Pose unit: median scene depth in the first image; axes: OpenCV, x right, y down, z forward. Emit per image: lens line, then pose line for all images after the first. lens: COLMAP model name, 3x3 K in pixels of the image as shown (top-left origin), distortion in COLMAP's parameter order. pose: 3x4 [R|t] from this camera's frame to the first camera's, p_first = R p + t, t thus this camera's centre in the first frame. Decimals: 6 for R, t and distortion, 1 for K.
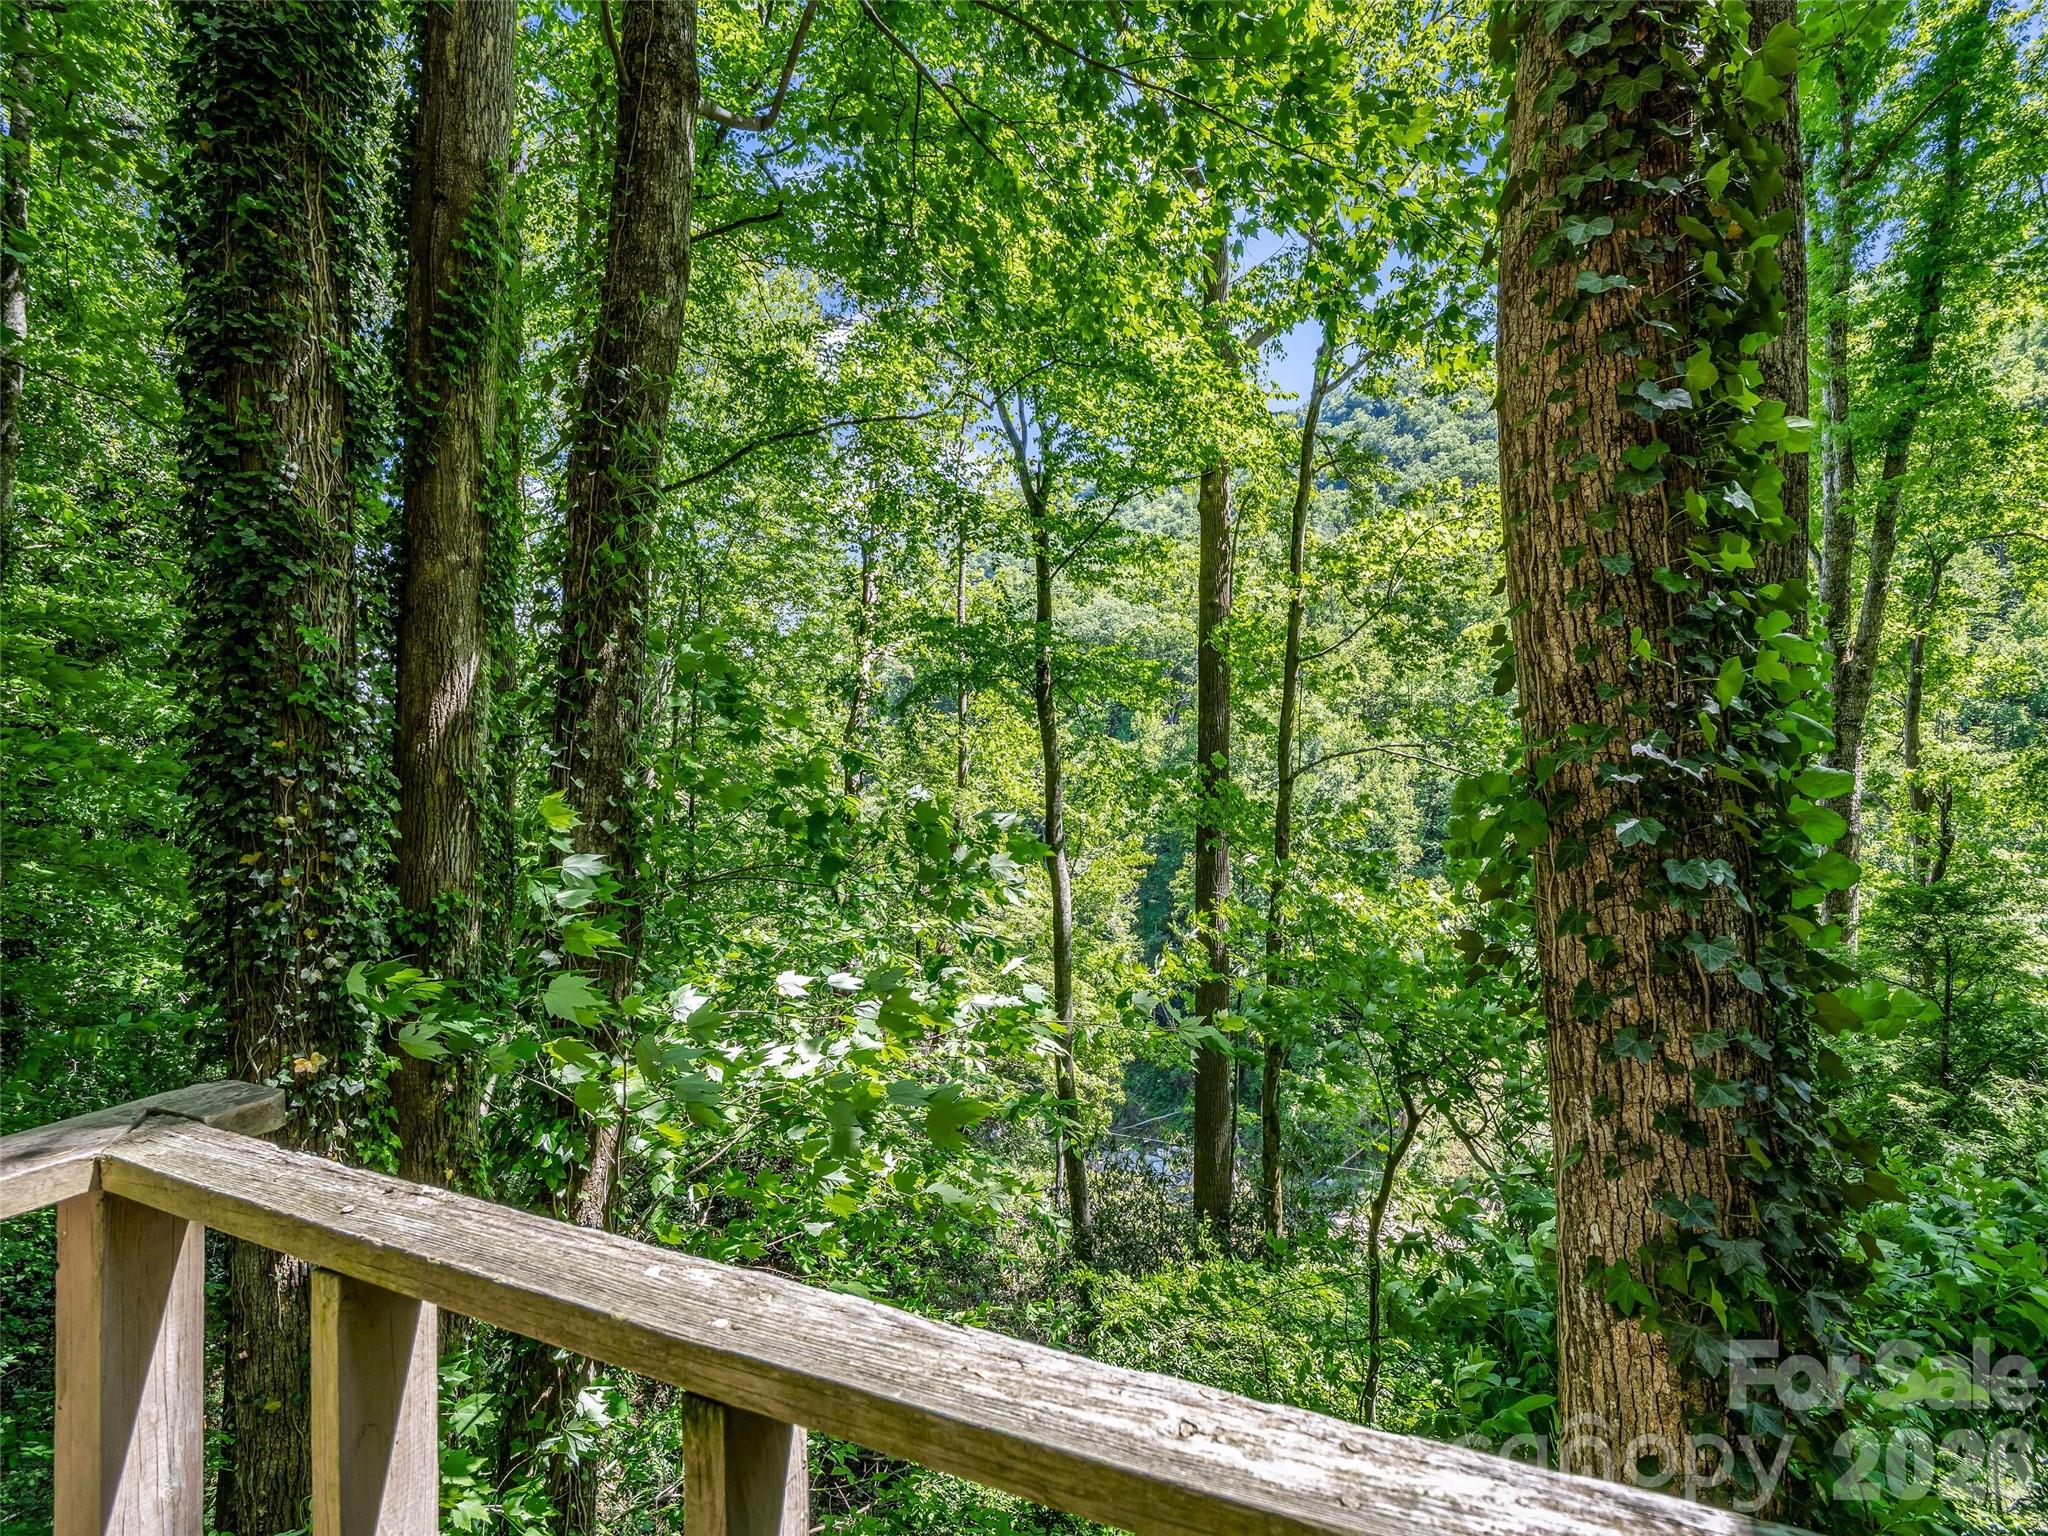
lens RADIAL K [[998.8, 0, 1019.8], [0, 998.8, 758.8], [0, 0, 1]] dist [-0.000236, -0.000103]
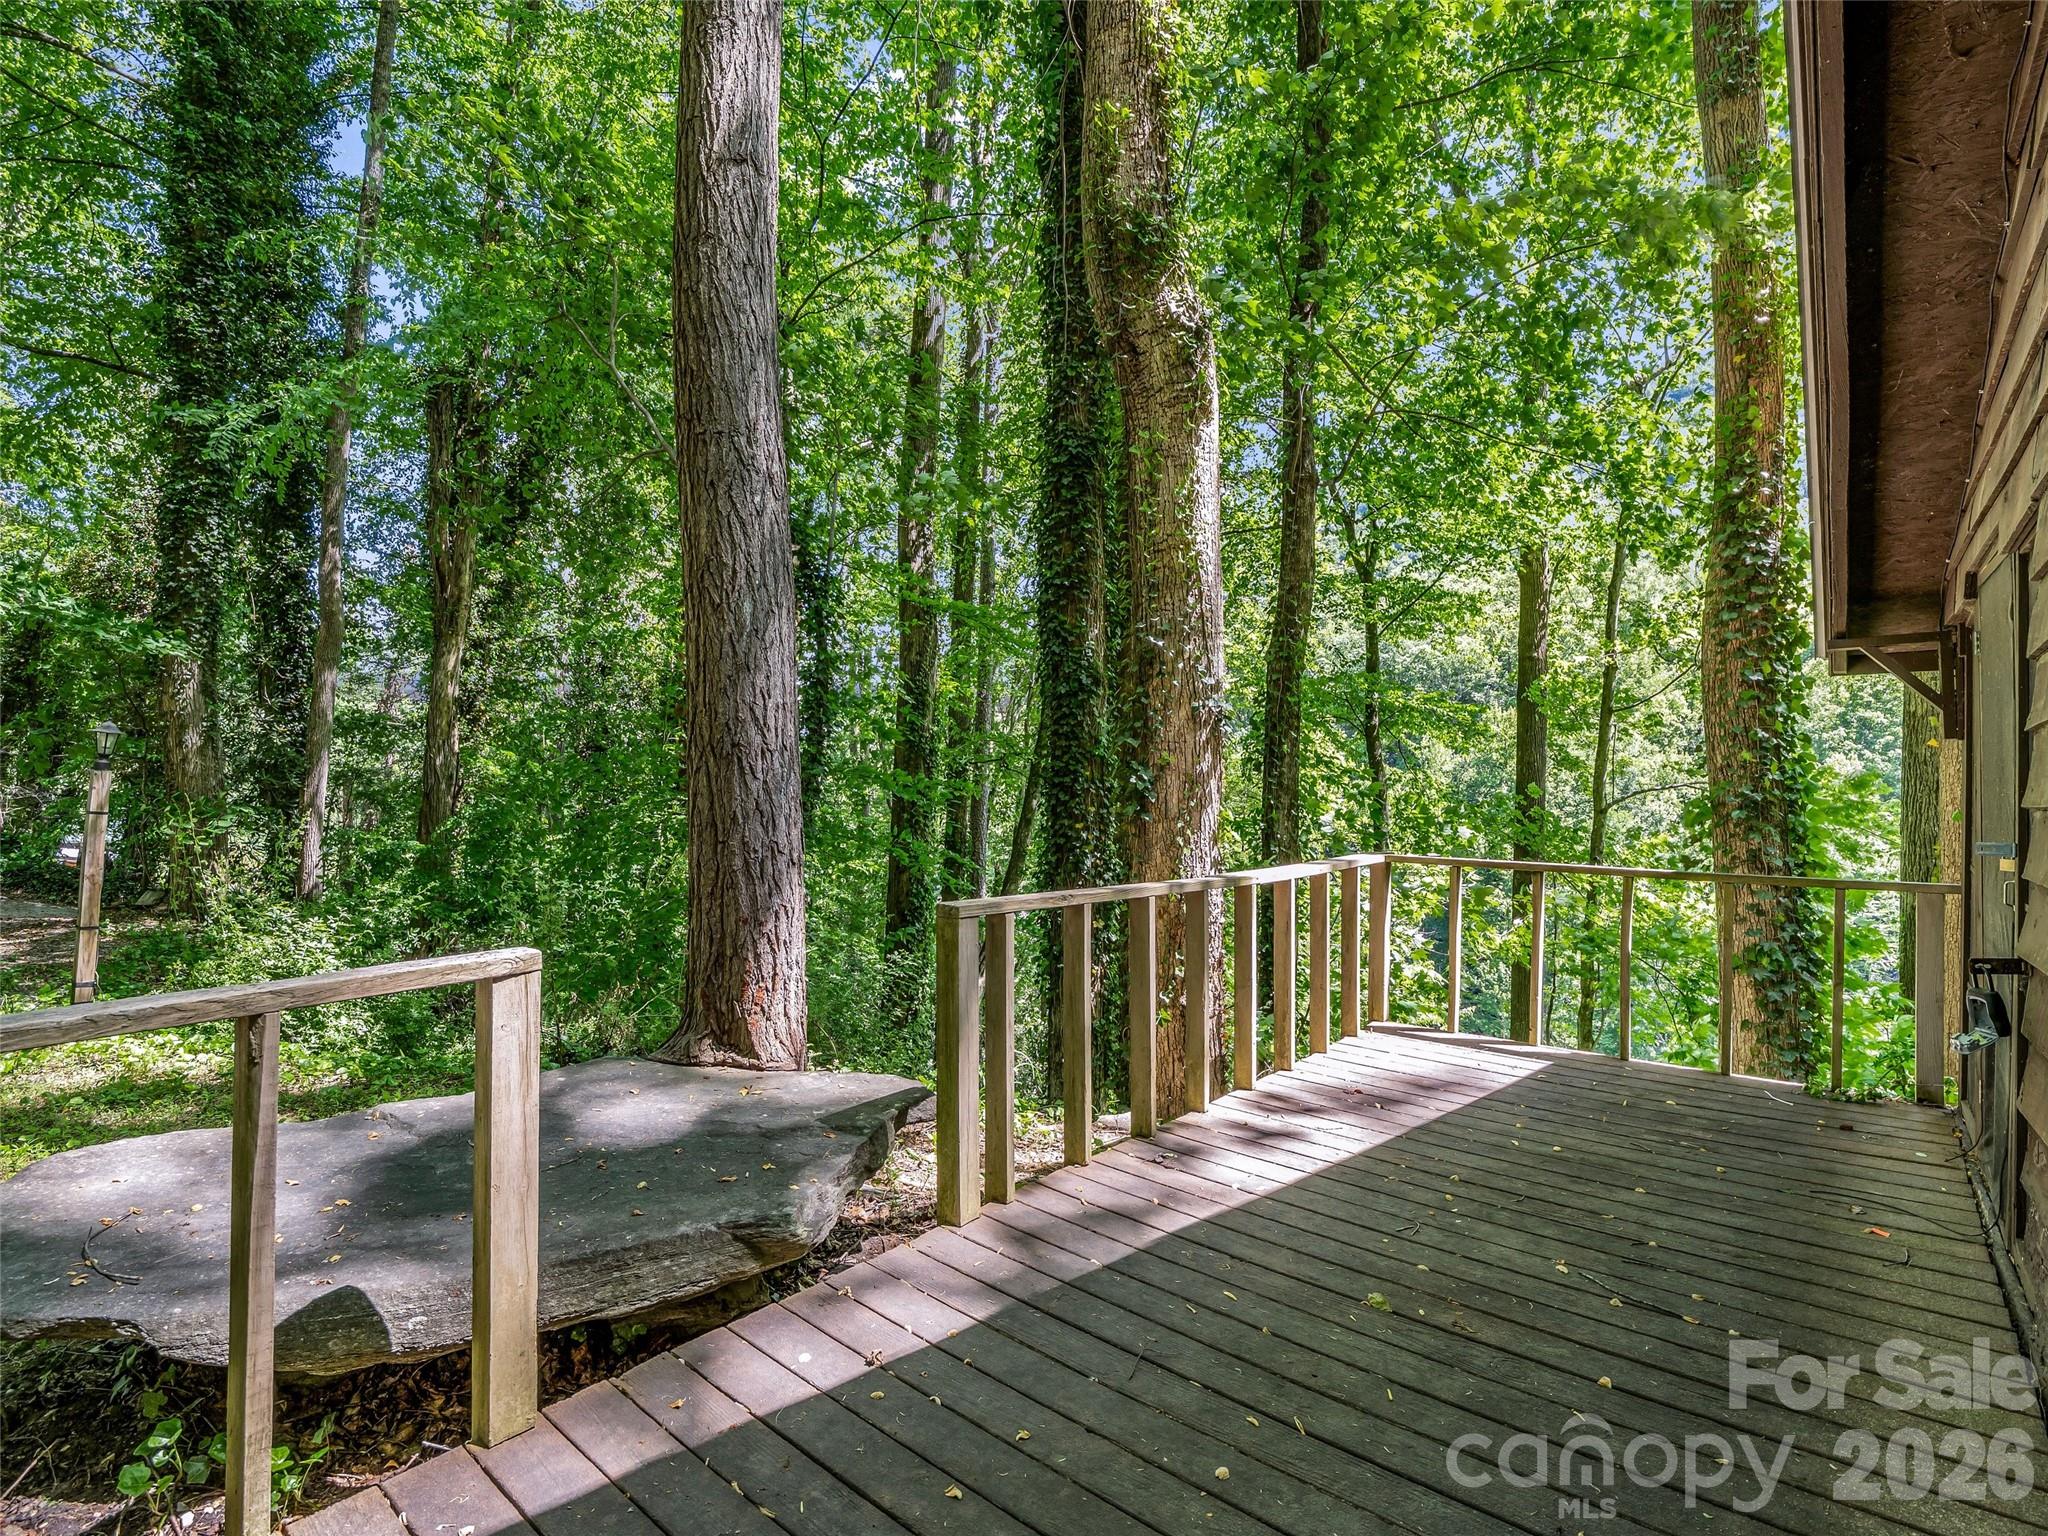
lens RADIAL K [[998.8, 0, 1019.8], [0, 998.8, 758.8], [0, 0, 1]] dist [-0.000236, -0.000103]
pose [[0.966011, 0.014929, -0.258071, -0.073090], [-0.021417, 0.999521, -0.022344, 0.001228], [0.257614, 0.027112, 0.965868, -0.251342]]
